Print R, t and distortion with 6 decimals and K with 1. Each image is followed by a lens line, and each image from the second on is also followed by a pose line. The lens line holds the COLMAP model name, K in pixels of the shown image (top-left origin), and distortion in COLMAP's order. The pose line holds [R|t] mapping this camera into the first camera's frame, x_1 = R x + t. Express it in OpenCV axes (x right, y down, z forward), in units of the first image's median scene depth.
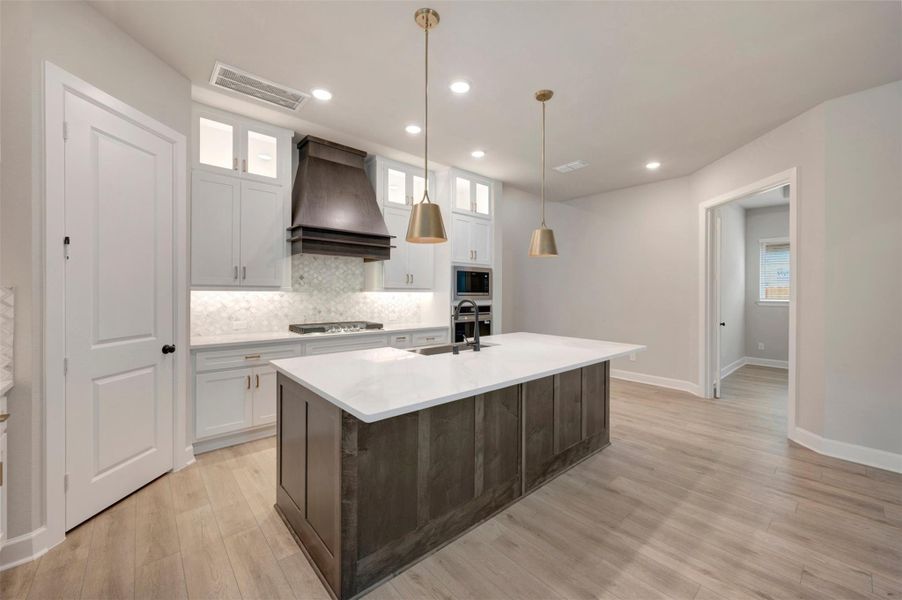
lens RADIAL K [[357.9, 0, 454.6], [0, 357.9, 290.8], [0, 0, 1]] dist [0.001245, 0.000085]
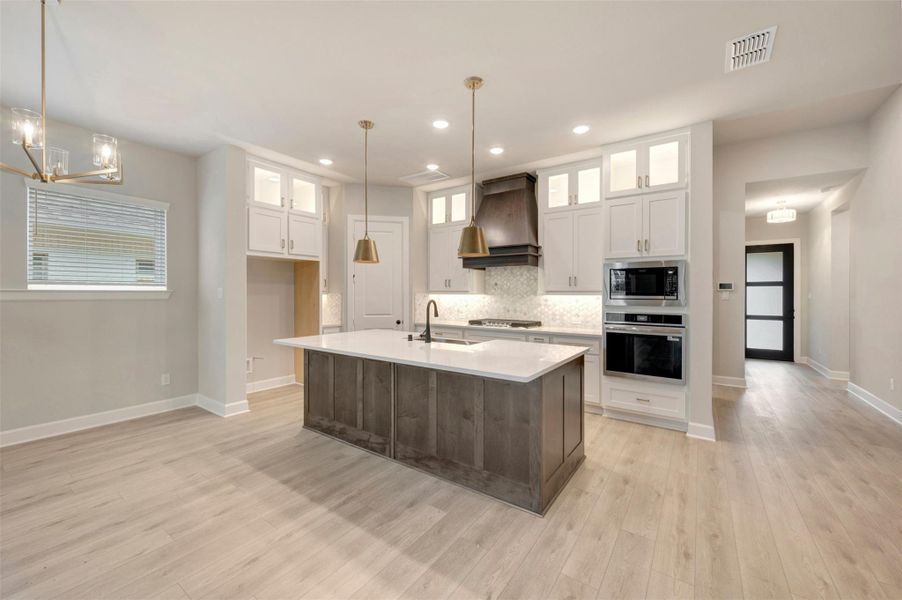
lens RADIAL K [[353.9, 0, 452.9], [0, 353.9, 295.8], [0, 0, 1]] dist [-0.001127, -0.000134]
pose [[0.228333, 0.000129, -0.973583, 0.824516], [0.001237, 0.999999, 0.000423, 0.005379], [0.973582, -0.001300, 0.228333, 0.535846]]
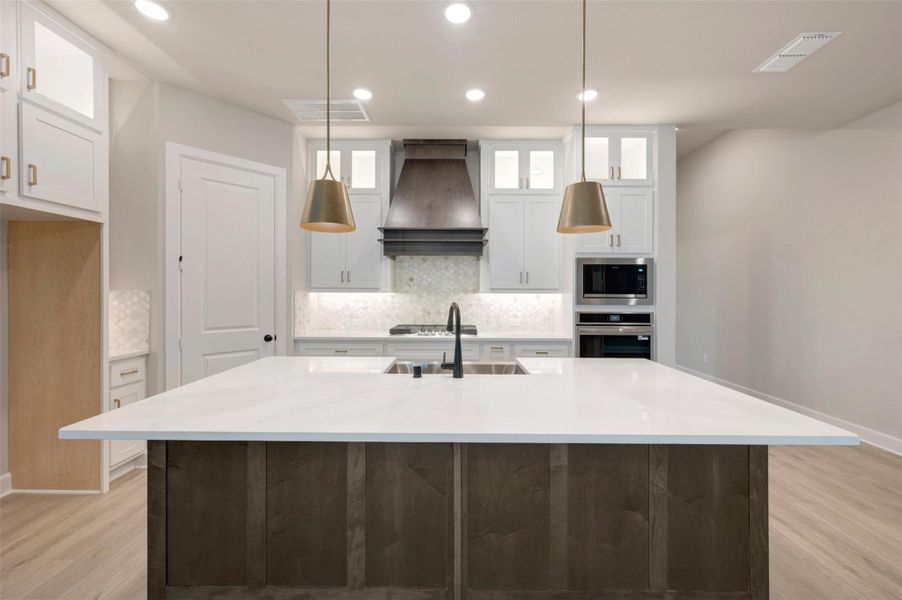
lens RADIAL K [[357.0, 0, 451.5], [0, 357.0, 291.3], [0, 0, 1]] dist [-0.000181, -0.000109]
pose [[0.741734, -0.004353, -0.670680, 0.344320], [0.002681, 0.999990, -0.003525, 0.001461], [0.670689, 0.000817, 0.741738, 0.314871]]
